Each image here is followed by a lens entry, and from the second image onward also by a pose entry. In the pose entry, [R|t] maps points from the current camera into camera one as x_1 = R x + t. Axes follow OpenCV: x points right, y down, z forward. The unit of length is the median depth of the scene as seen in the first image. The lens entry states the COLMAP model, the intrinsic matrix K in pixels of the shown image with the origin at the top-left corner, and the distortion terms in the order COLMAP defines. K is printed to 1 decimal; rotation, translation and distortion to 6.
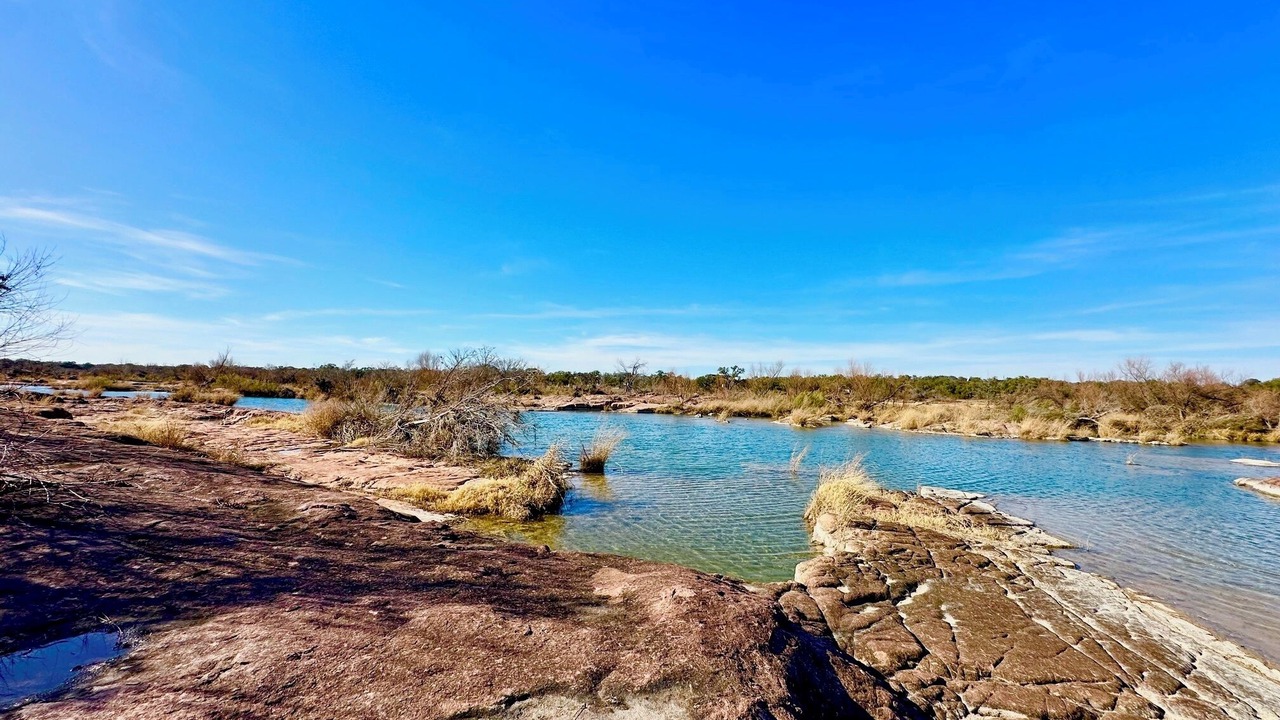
lens RADIAL K [[512.1, 0, 638.1], [0, 512.1, 355.6], [0, 0, 1]] dist [-0.002234, 0.000501]
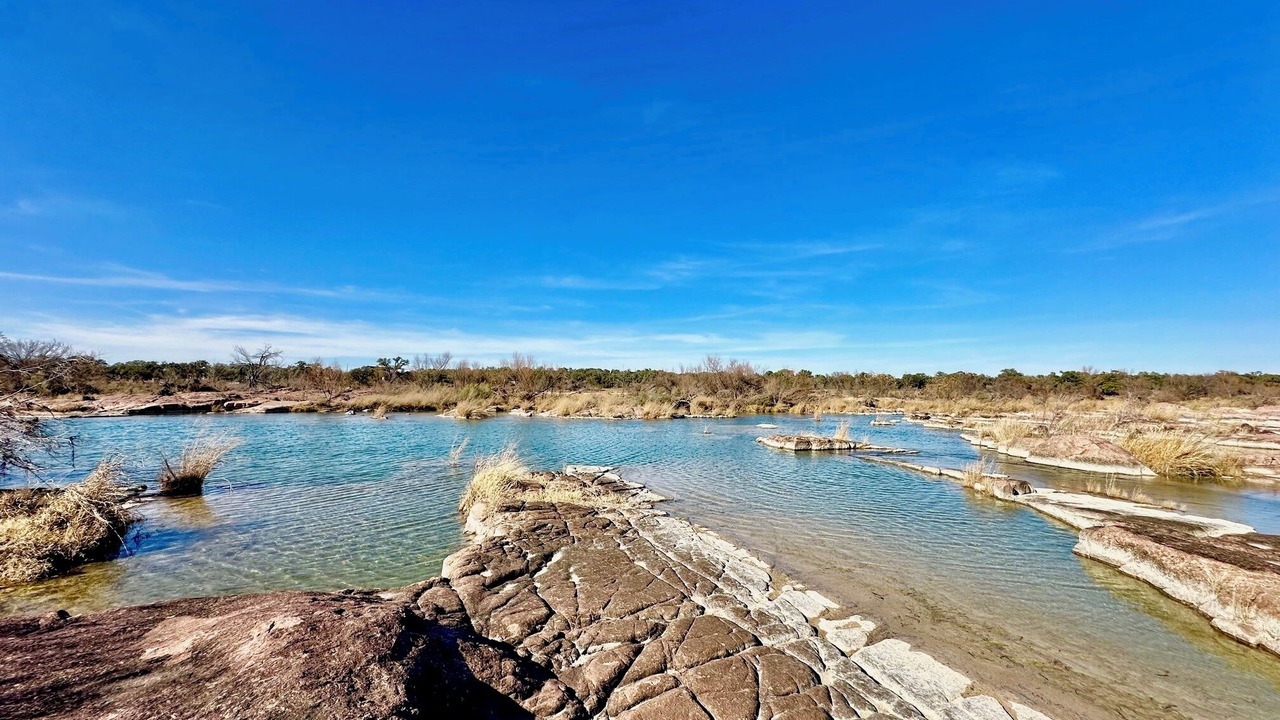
lens RADIAL K [[512.1, 0, 638.1], [0, 512.1, 355.6], [0, 0, 1]] dist [-0.002234, 0.000501]
pose [[0.810931, 0.017045, 0.584894, 0.006316], [-0.025965, 0.999639, 0.006867, 0.000243], [-0.584565, -0.020755, 0.811081, -0.001305]]
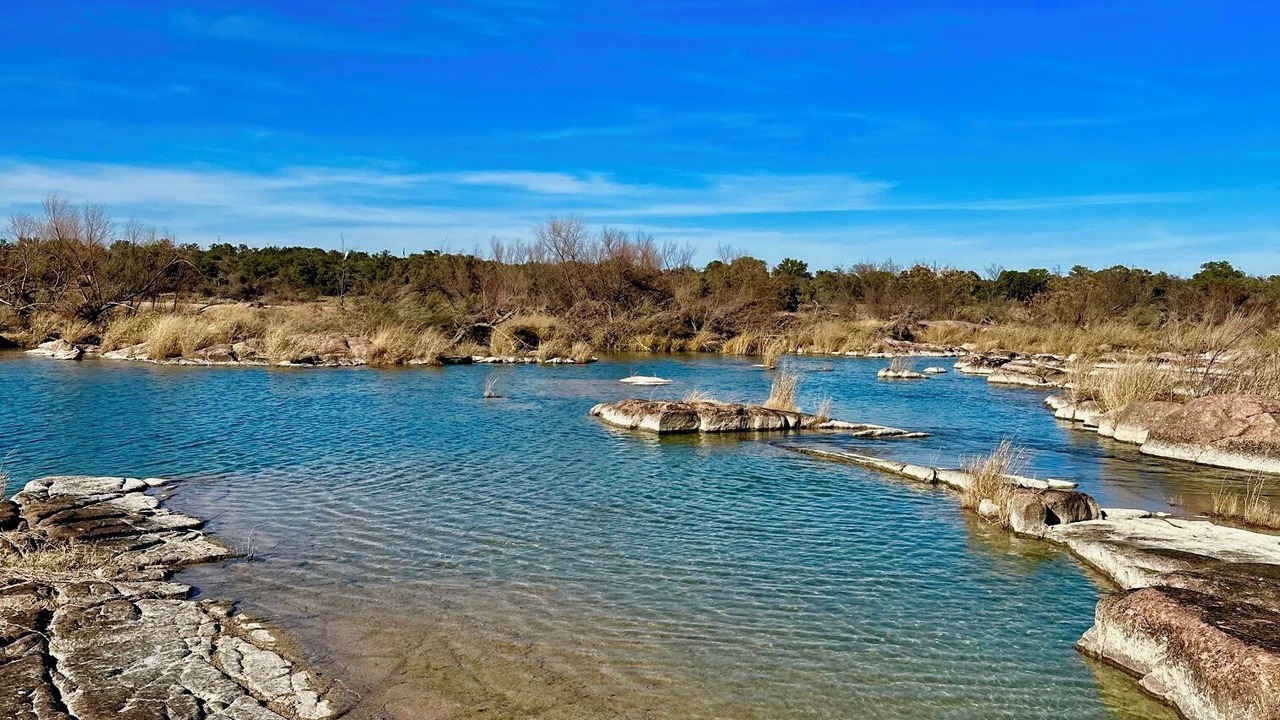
lens RADIAL K [[1182.9, 0, 629.1], [0, 1182.9, 361.8], [0, 0, 1]] dist [0.186322, -0.383607]
pose [[0.699435, -0.050950, 0.712877, 0.072318], [-0.046688, 0.992068, 0.116712, 0.005109], [-0.713169, -0.114915, 0.691509, -0.027708]]
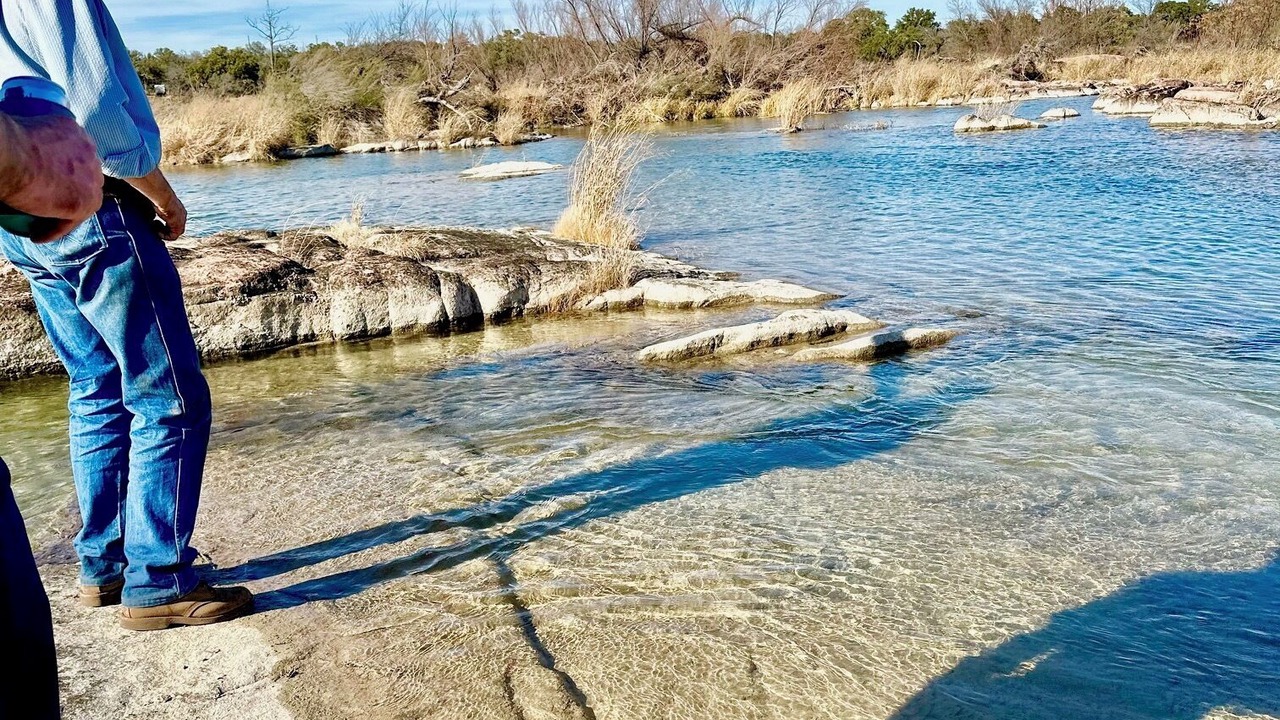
lens RADIAL K [[1152.9, 0, 640.0], [0, 1152.9, 360.0], [0, 0, 1]] dist [0.175001, -0.369325]
pose [[0.764526, -0.215753, 0.607413, 0.516822], [0.033349, 0.954298, 0.296991, 0.066675], [-0.643729, -0.206801, 0.736781, 0.208086]]
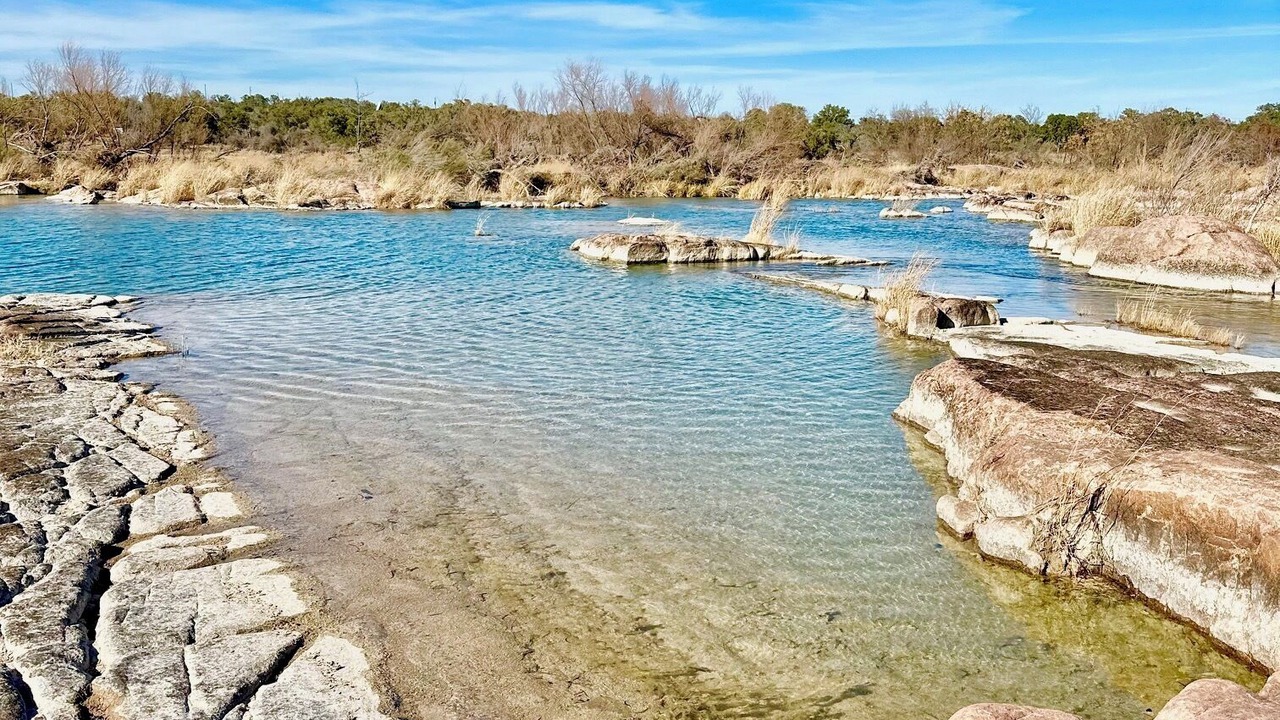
lens RADIAL K [[1188.5, 0, 640.0], [0, 1188.5, 360.0], [0, 0, 1]] dist [0.185081, -0.384608]
pose [[0.717737, -0.138822, 0.682335, 0.081504], [-0.036196, 0.971162, 0.235658, 0.012607], [-0.695372, -0.193839, 0.692014, -0.076454]]
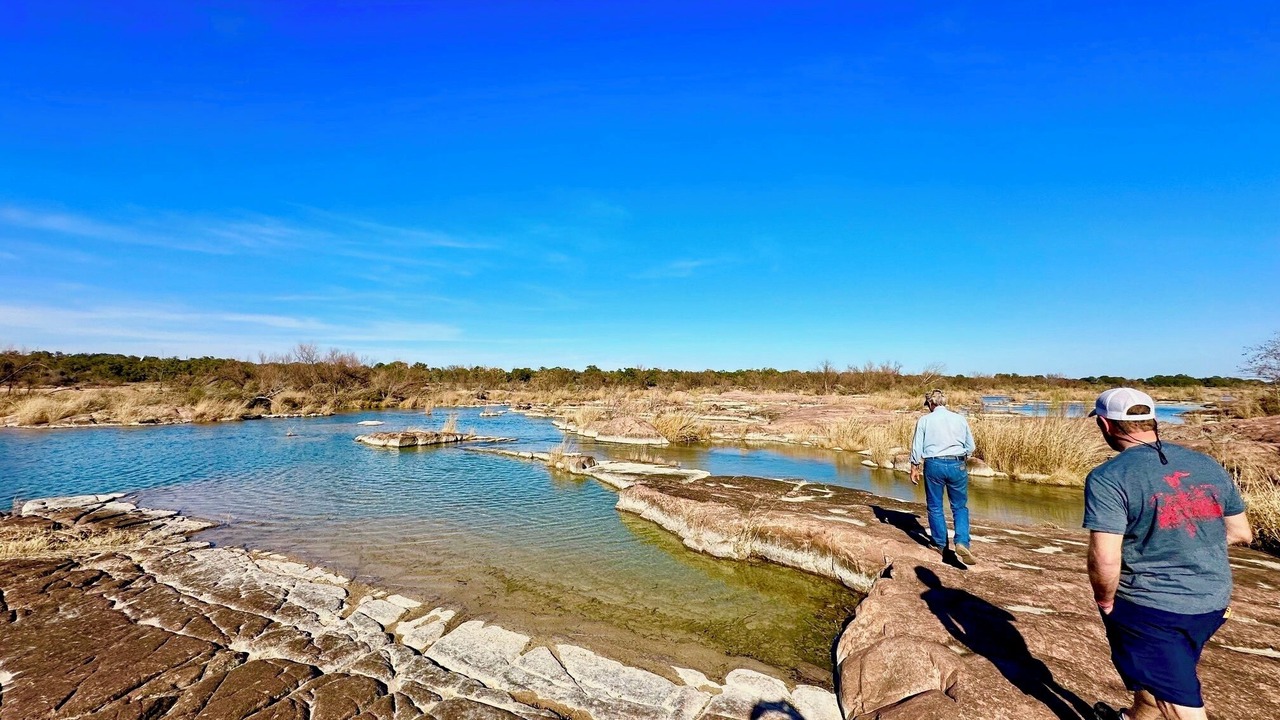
lens RADIAL K [[512.1, 0, 638.1], [0, 512.1, 355.6], [0, 0, 1]] dist [-0.002234, 0.000501]
pose [[0.227443, 0.027625, 0.973399, 0.012424], [-0.063602, 0.997885, -0.013459, -0.000343], [-0.971712, -0.058849, 0.228719, -0.006856]]
